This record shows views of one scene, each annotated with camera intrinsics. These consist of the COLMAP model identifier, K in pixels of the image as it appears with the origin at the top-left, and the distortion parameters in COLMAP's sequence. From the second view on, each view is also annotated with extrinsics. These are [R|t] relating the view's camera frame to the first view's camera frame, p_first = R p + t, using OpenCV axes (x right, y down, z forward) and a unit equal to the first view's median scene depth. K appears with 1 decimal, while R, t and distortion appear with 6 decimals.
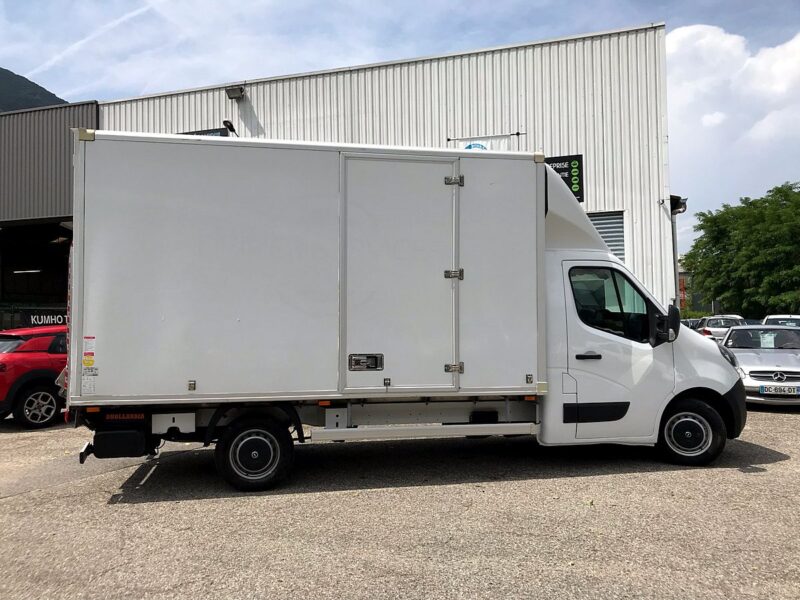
lens RADIAL K [[654.3, 0, 395.4], [0, 654.3, 299.9], [0, 0, 1]] dist [0.026642, -0.017410]
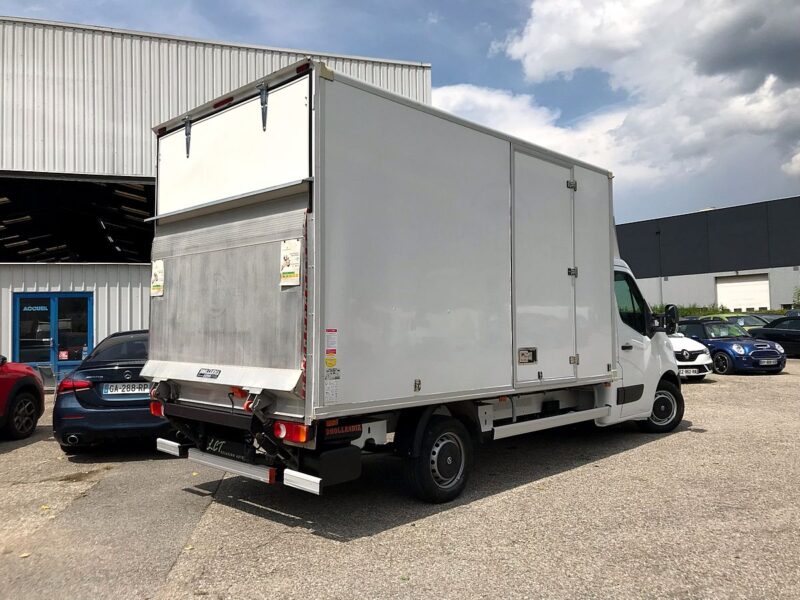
lens RADIAL K [[654.3, 0, 395.4], [0, 654.3, 299.9], [0, 0, 1]] dist [0.026642, -0.017410]
pose [[0.819502, 0.021527, 0.572673, -0.734516], [-0.011473, 0.999710, -0.021162, 0.031698], [-0.572962, 0.010772, 0.819511, 0.274950]]
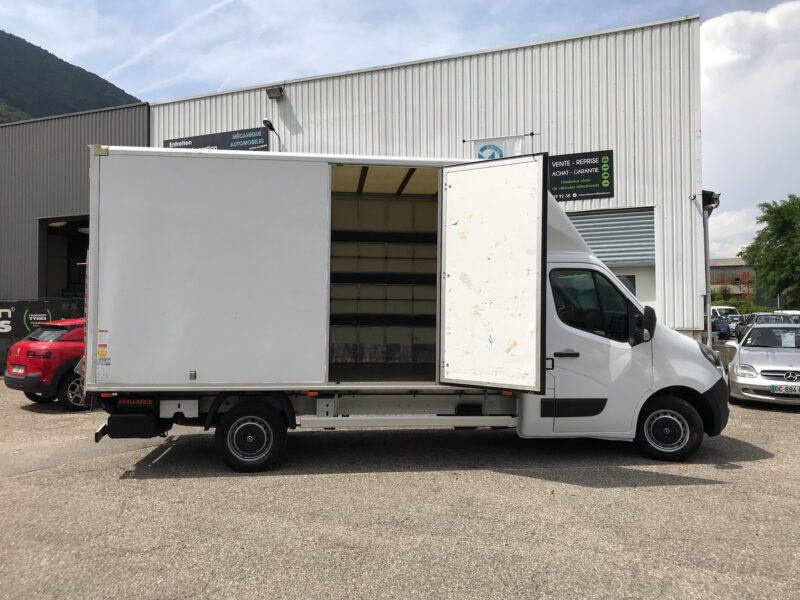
lens RADIAL K [[654.3, 0, 395.4], [0, 654.3, 299.9], [0, 0, 1]] dist [0.026642, -0.017410]
pose [[0.996393, 0.008971, -0.084388, 0.110526], [-0.007789, 0.999867, 0.014337, -0.014013], [0.084505, -0.013628, 0.996330, -0.067948]]
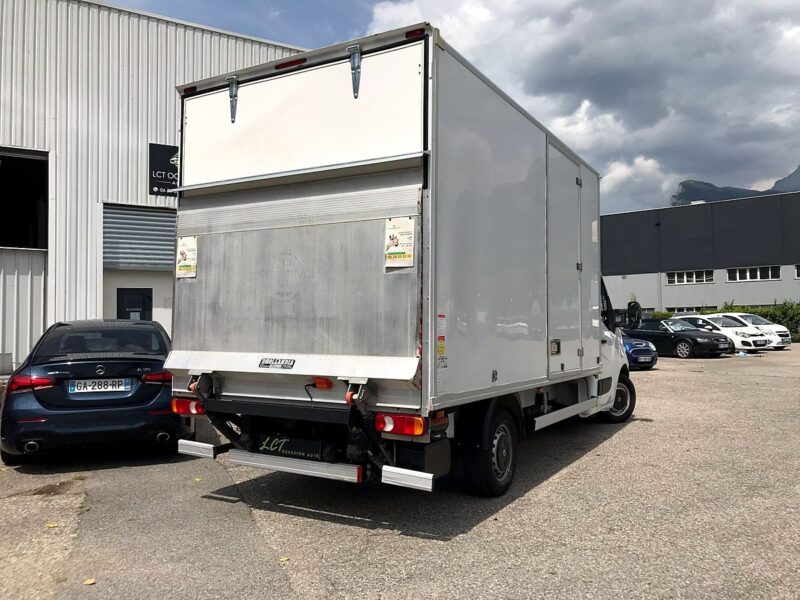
lens RADIAL K [[654.3, 0, 395.4], [0, 654.3, 299.9], [0, 0, 1]] dist [0.026642, -0.017410]
pose [[0.663065, 0.036905, 0.747652, -0.904474], [-0.024595, 0.999319, -0.027515, 0.052811], [-0.748158, -0.000145, 0.663521, 0.479264]]
